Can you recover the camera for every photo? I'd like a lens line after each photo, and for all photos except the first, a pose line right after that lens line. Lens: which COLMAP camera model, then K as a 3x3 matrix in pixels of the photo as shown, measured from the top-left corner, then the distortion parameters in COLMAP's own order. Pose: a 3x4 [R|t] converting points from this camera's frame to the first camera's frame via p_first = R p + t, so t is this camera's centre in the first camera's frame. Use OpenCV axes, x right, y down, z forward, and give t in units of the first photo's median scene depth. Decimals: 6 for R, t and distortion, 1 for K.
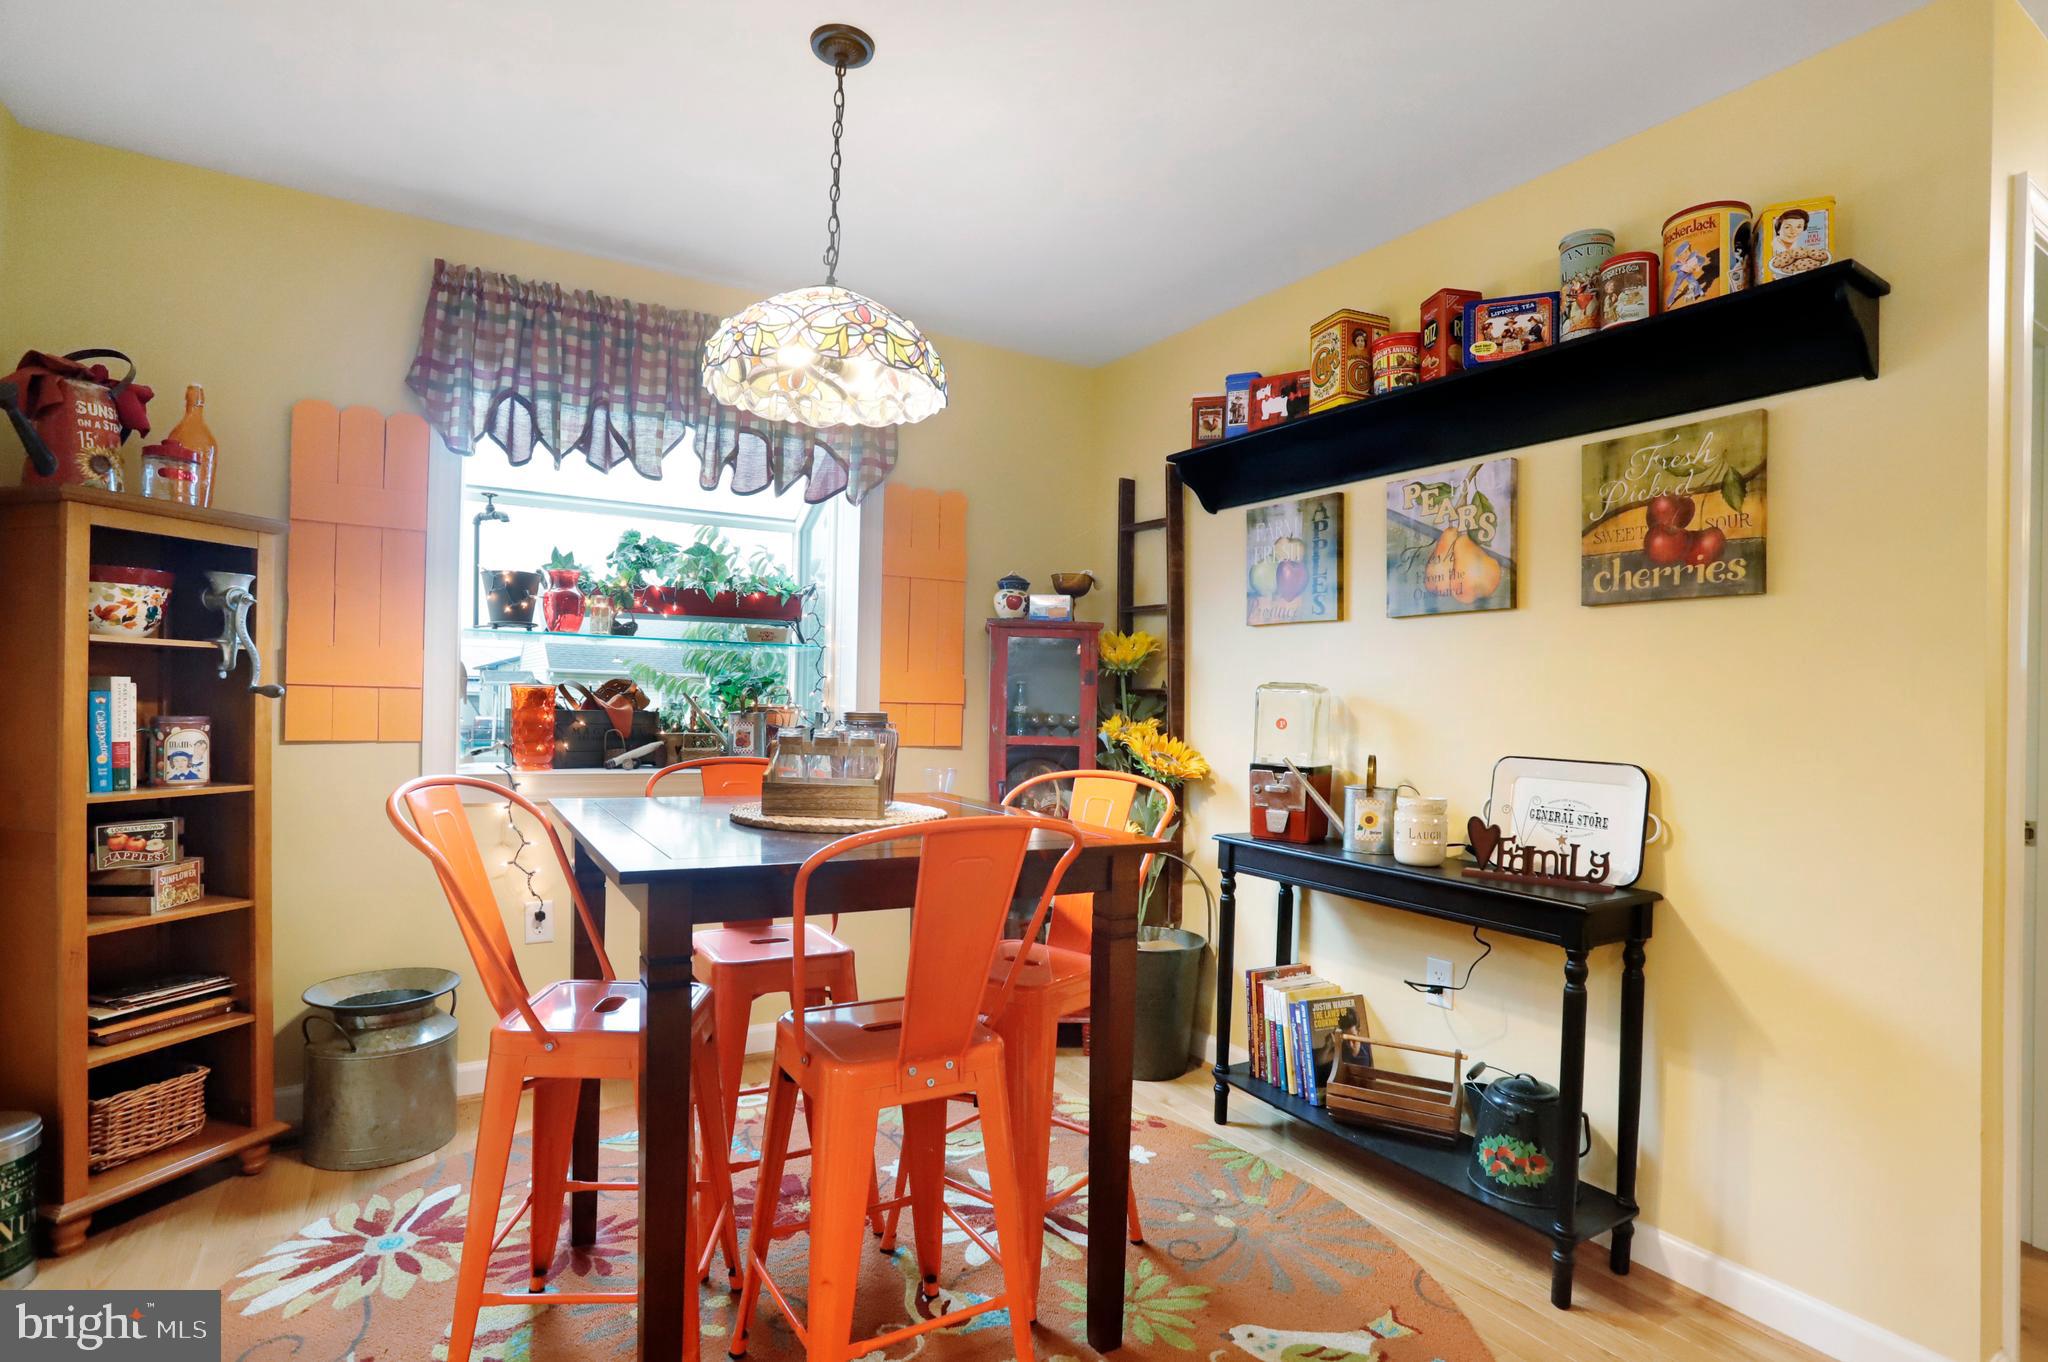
lens RADIAL K [[1002.5, 0, 1029.3], [0, 1002.5, 685.9], [0, 0, 1]] dist [-0.065981, 0.030782]
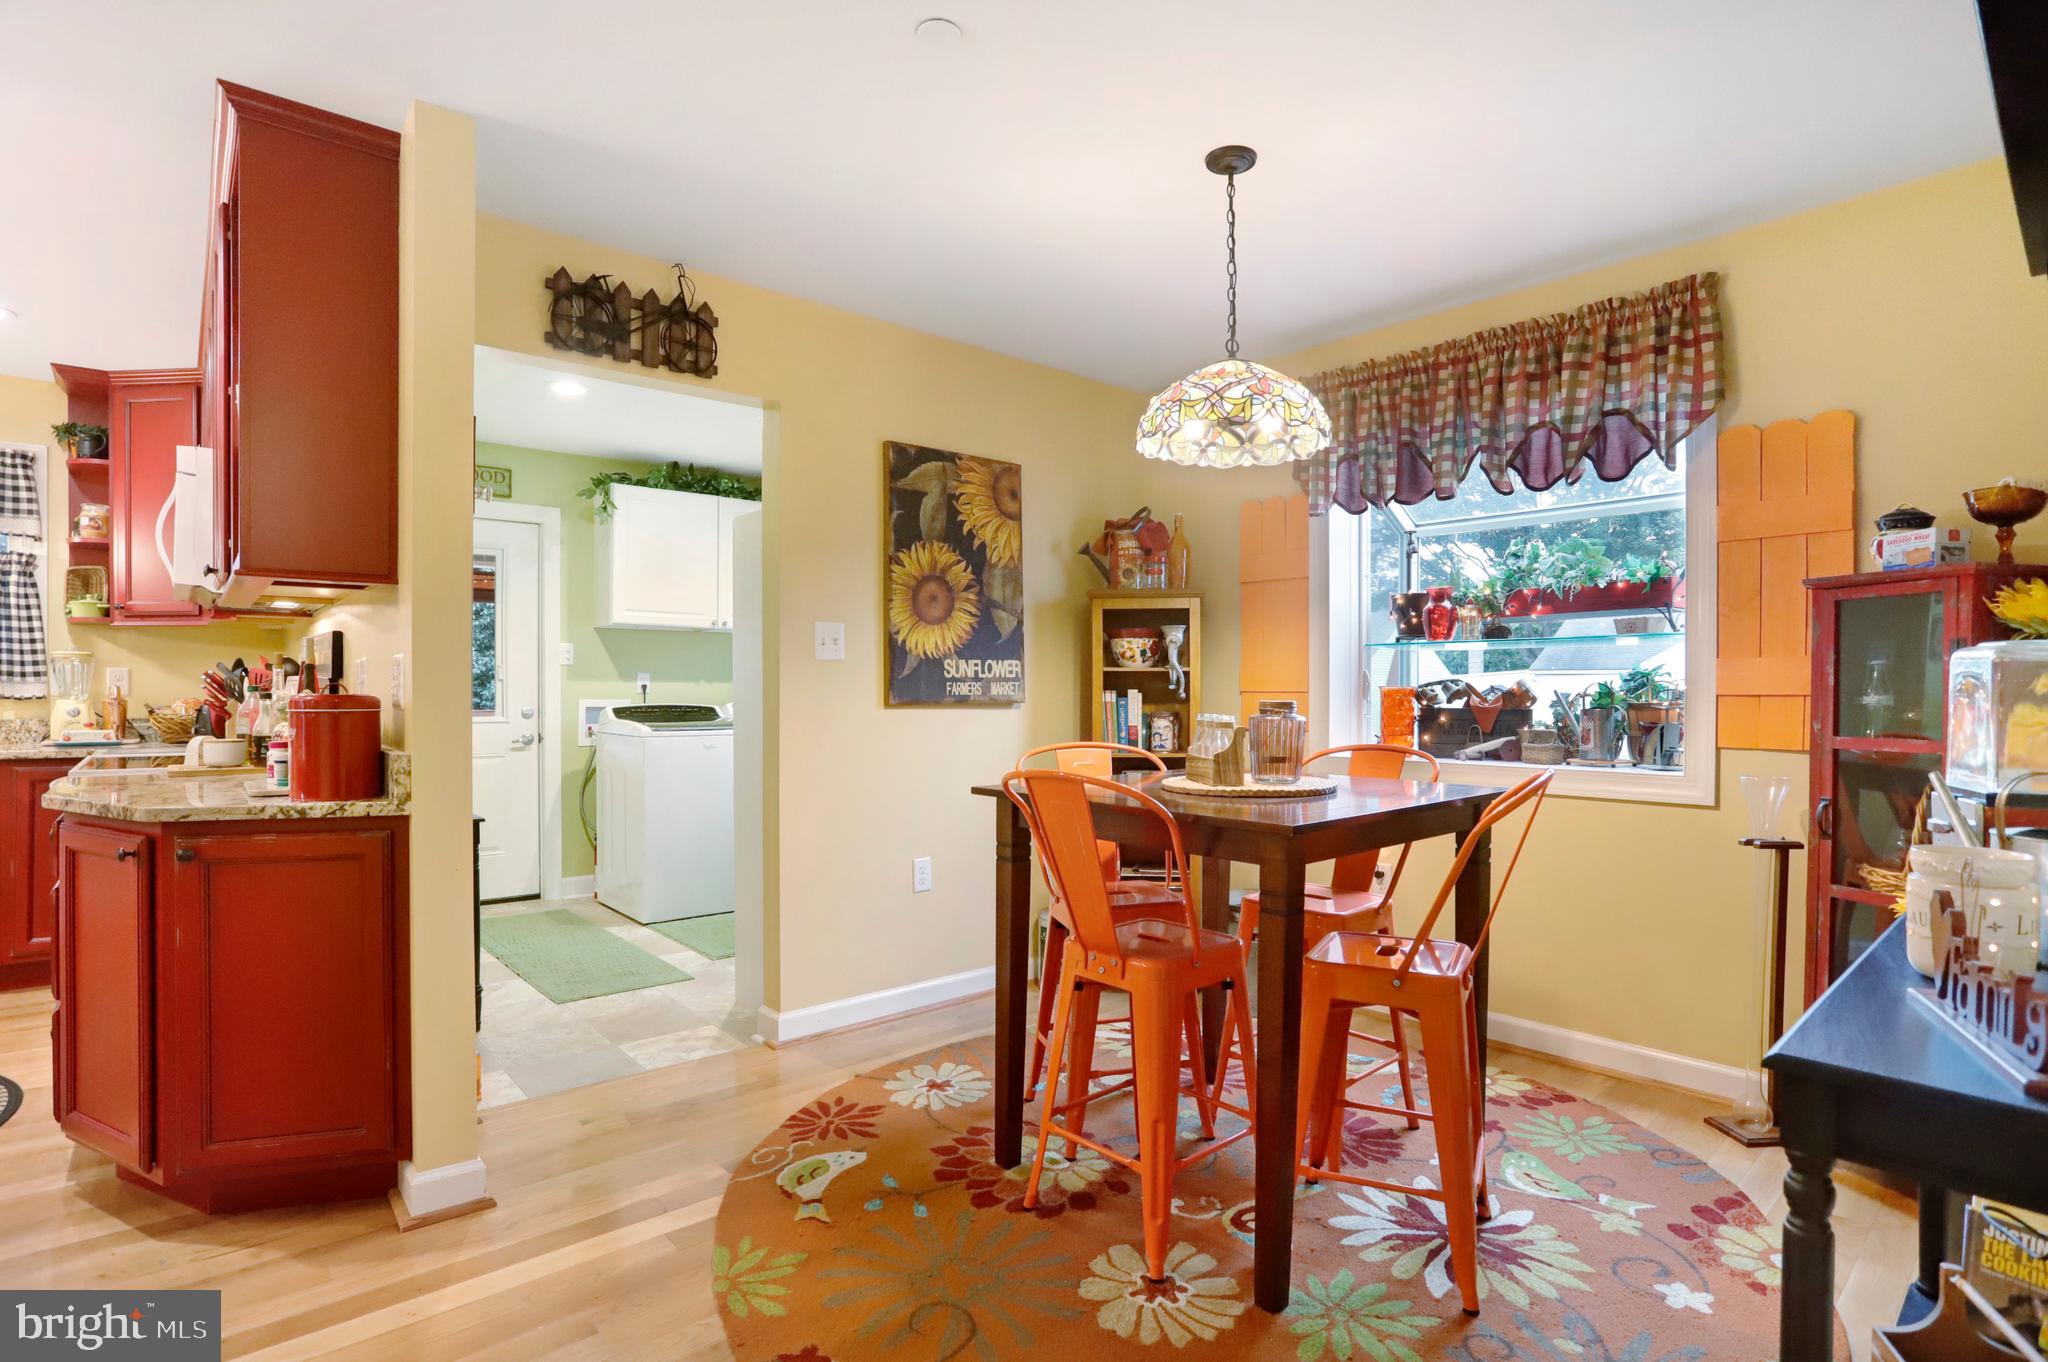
lens RADIAL K [[997.7, 0, 1020.9], [0, 997.7, 696.9], [0, 0, 1]] dist [-0.066141, 0.023182]
pose [[0.194692, -0.021766, -0.980623, 0.799502], [0.018932, 0.999651, -0.018430, 0.032579], [0.980682, -0.014977, 0.195036, 0.414672]]
